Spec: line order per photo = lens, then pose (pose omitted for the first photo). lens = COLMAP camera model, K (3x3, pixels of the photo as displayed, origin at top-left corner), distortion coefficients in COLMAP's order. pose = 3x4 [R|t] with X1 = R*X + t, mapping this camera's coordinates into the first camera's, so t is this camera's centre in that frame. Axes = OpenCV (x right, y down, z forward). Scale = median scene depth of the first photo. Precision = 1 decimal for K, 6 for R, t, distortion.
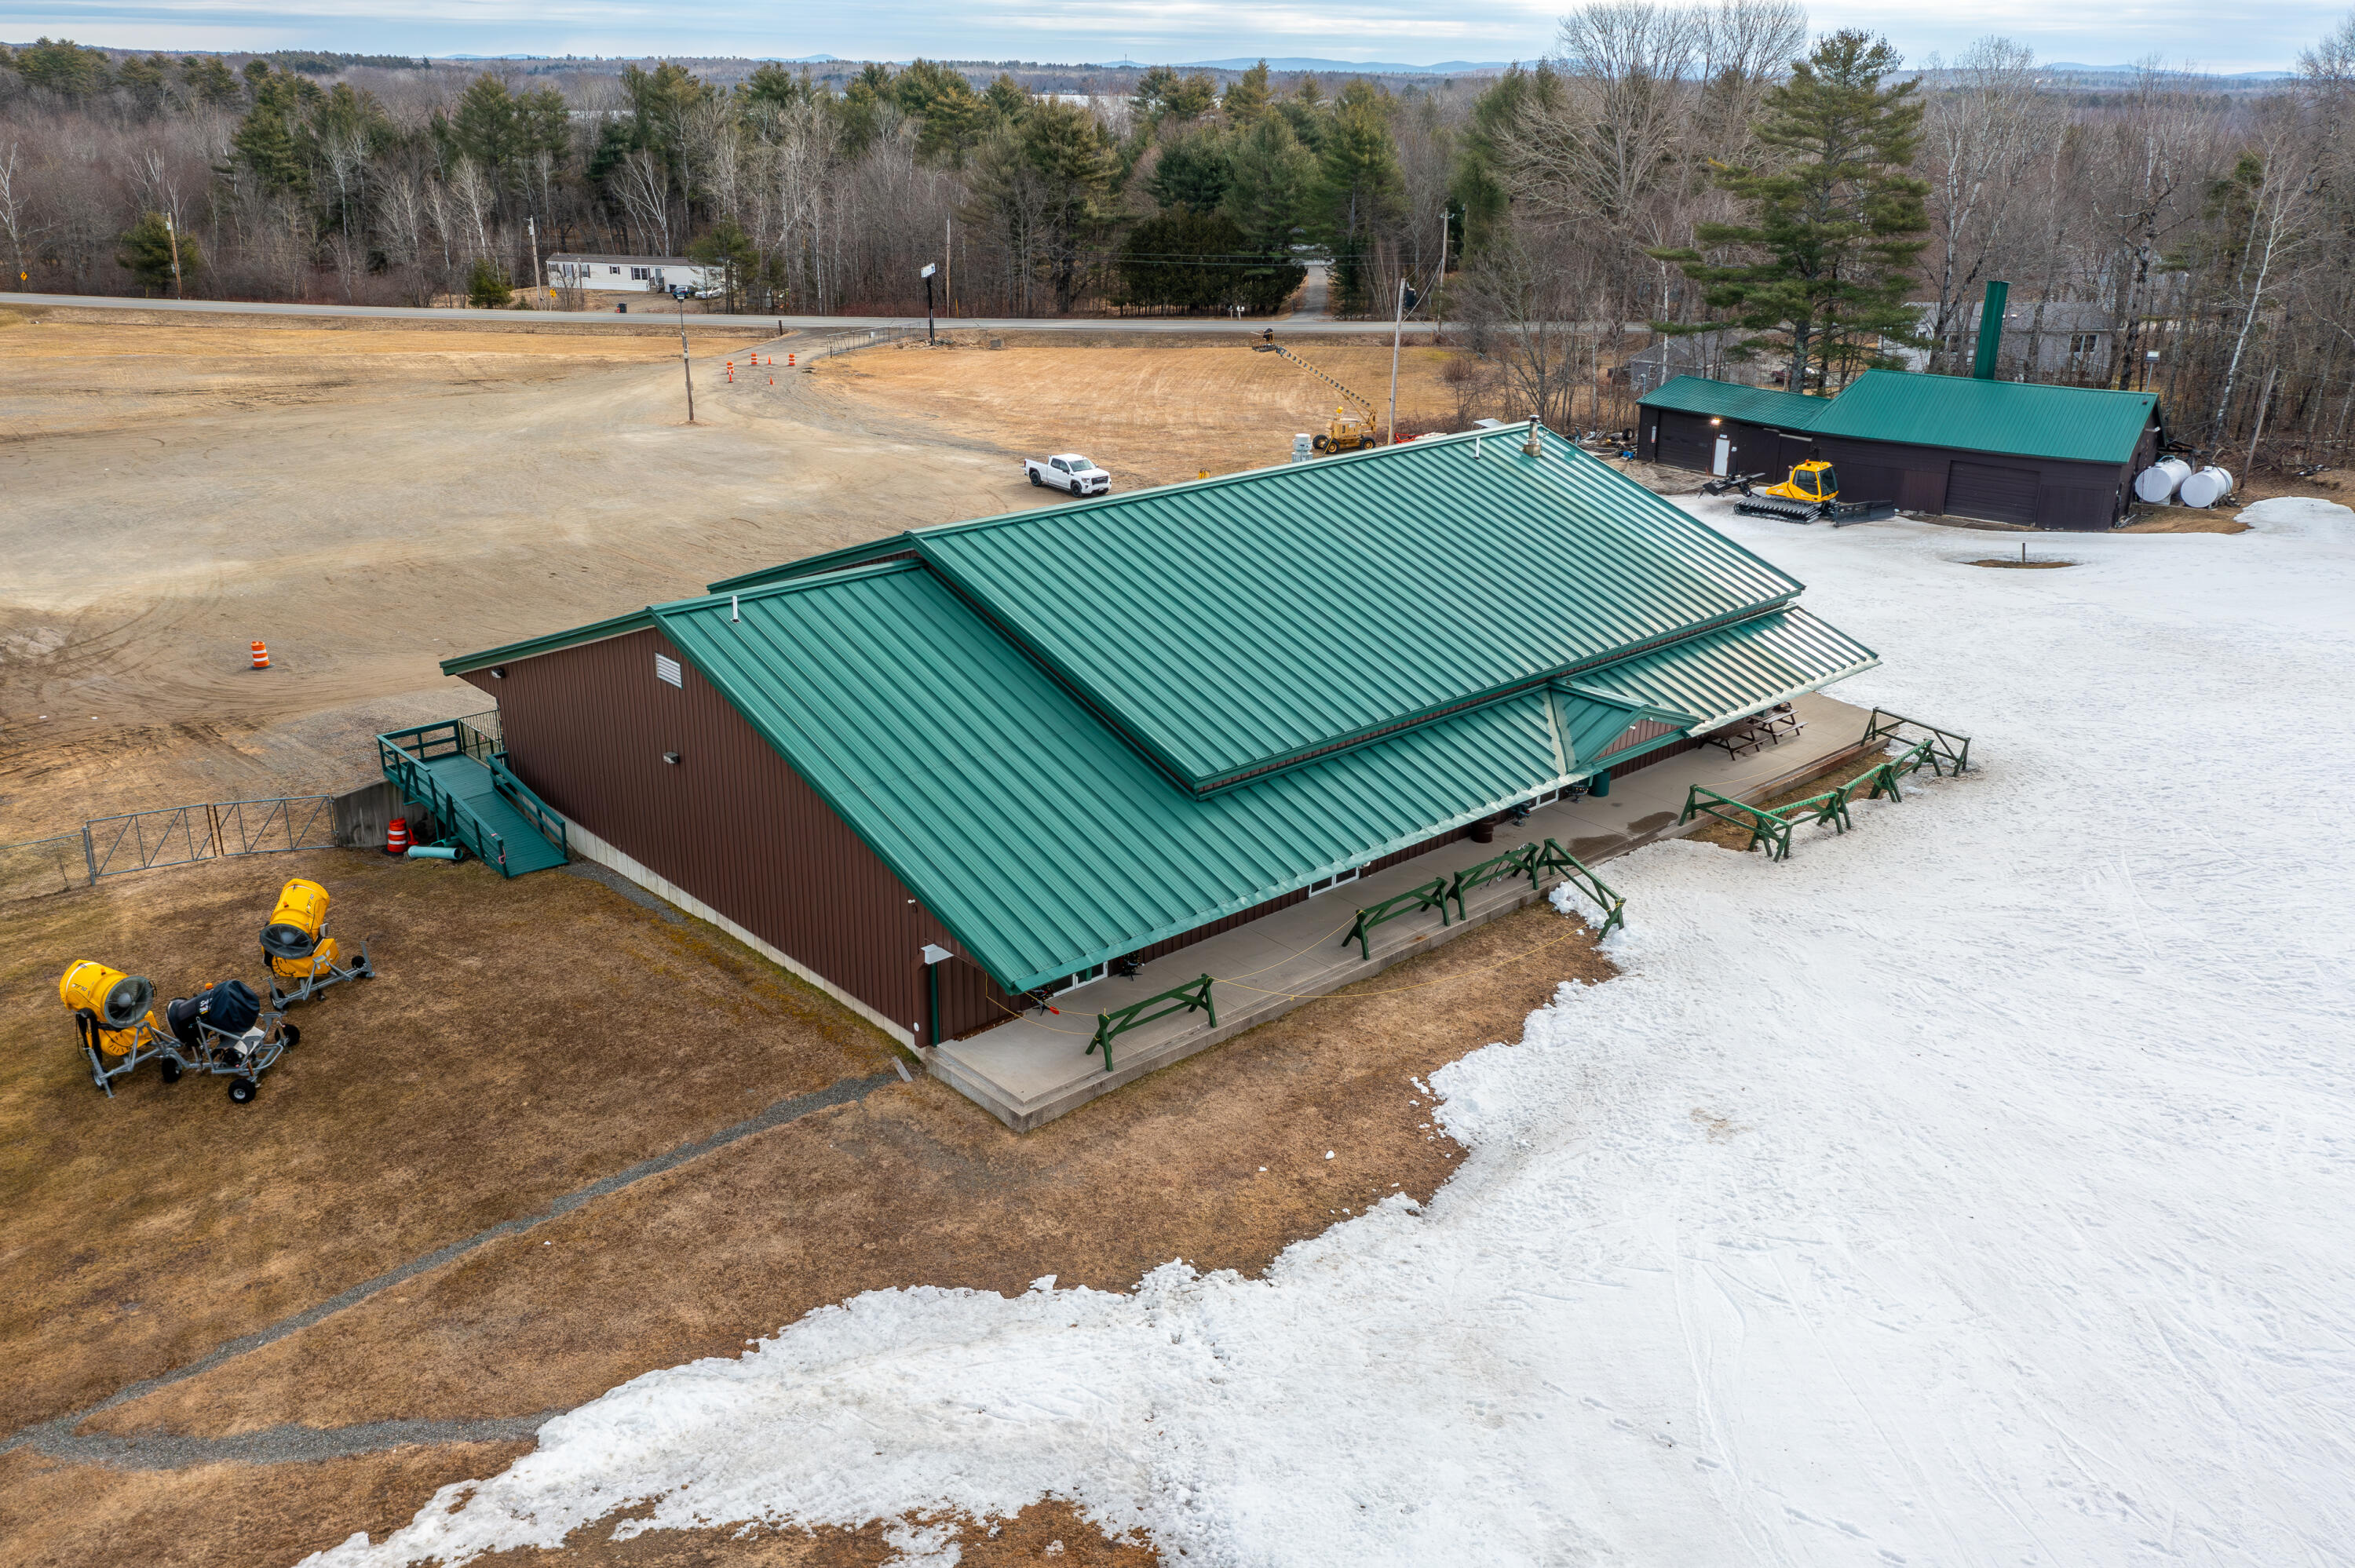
lens RADIAL K [[1888.1, 0, 1181.3], [0, 1888.1, 775.7], [0, 0, 1]] dist [-0.002865, 0.011978]
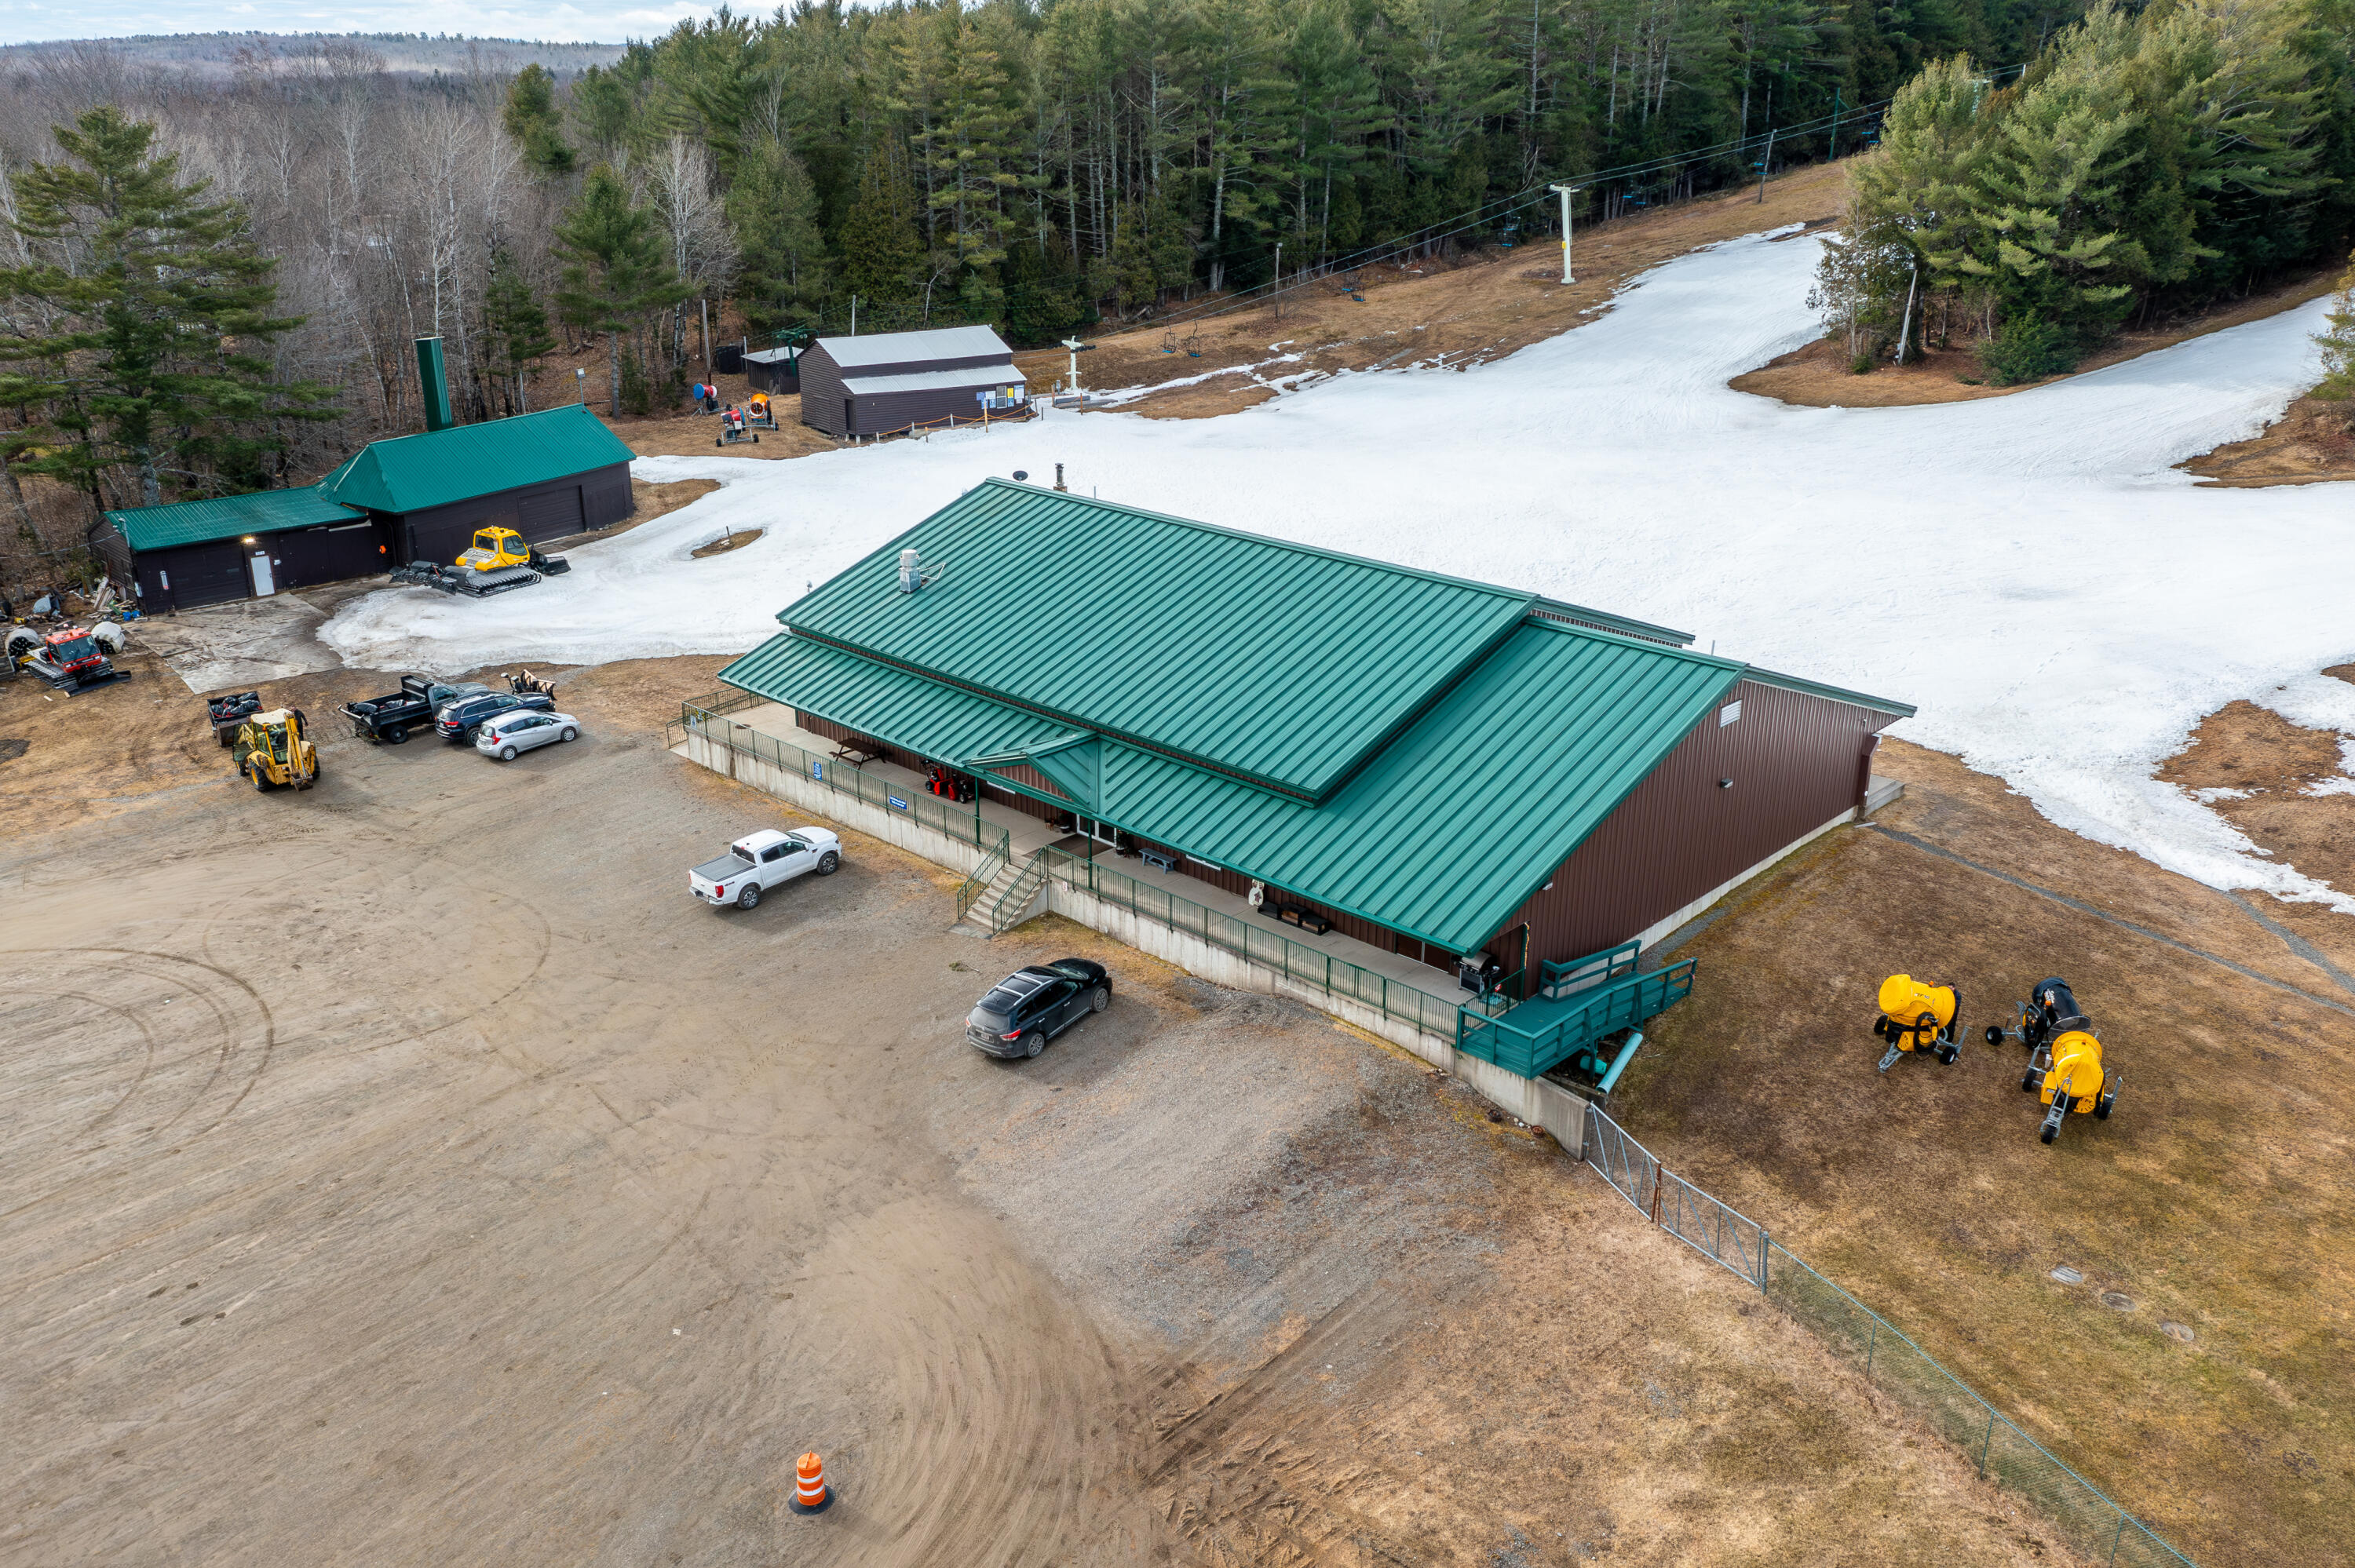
lens RADIAL K [[1897.7, 0, 1177.5], [0, 1897.7, 784.0], [0, 0, 1]] dist [-0.003306, 0.003362]
pose [[-0.071838, -0.367683, 0.927172, -1.350375], [0.343783, 0.863484, 0.369063, -0.573421], [-0.936297, 0.345259, 0.064373, 1.204626]]
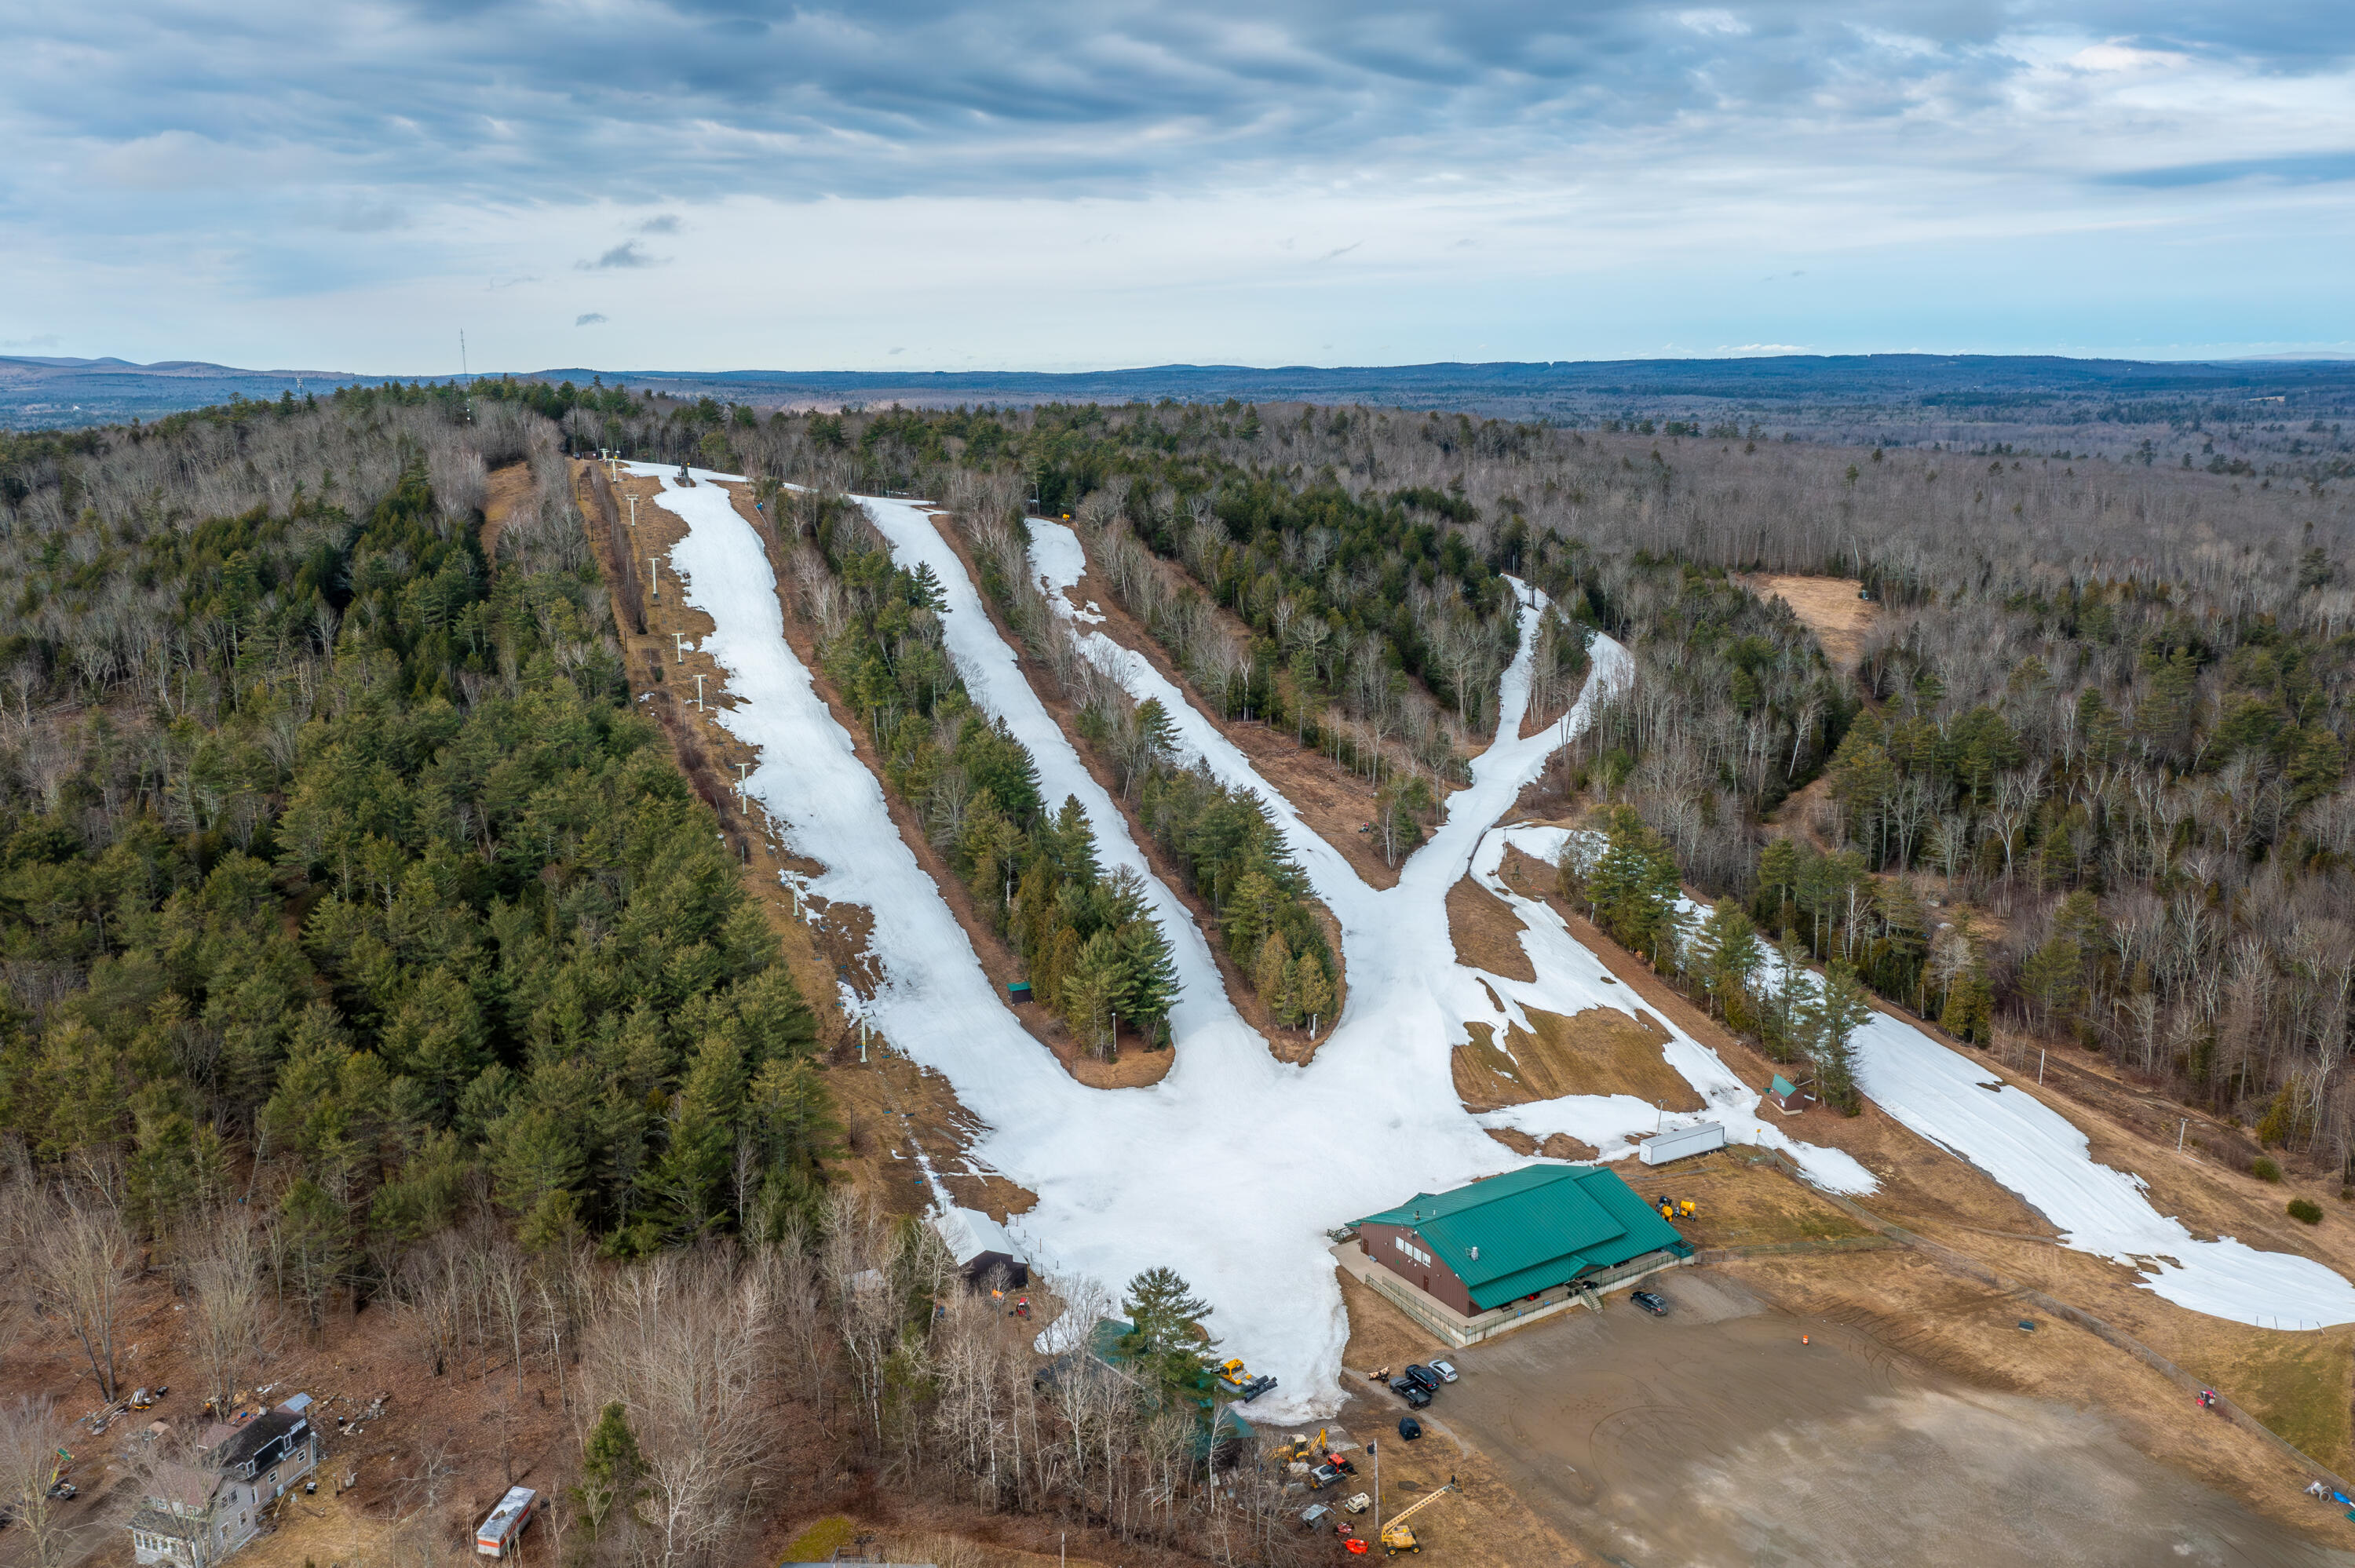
lens RADIAL K [[1856.8, 0, 1177.5], [0, 1856.8, 784.0], [0, 0, 1]] dist [0.001248, -0.001967]
pose [[-0.983886, -0.040430, 0.174166, 0.063093], [0.061631, 0.837712, 0.542623, -3.867123], [-0.167839, 0.544613, -0.821722, 4.806421]]
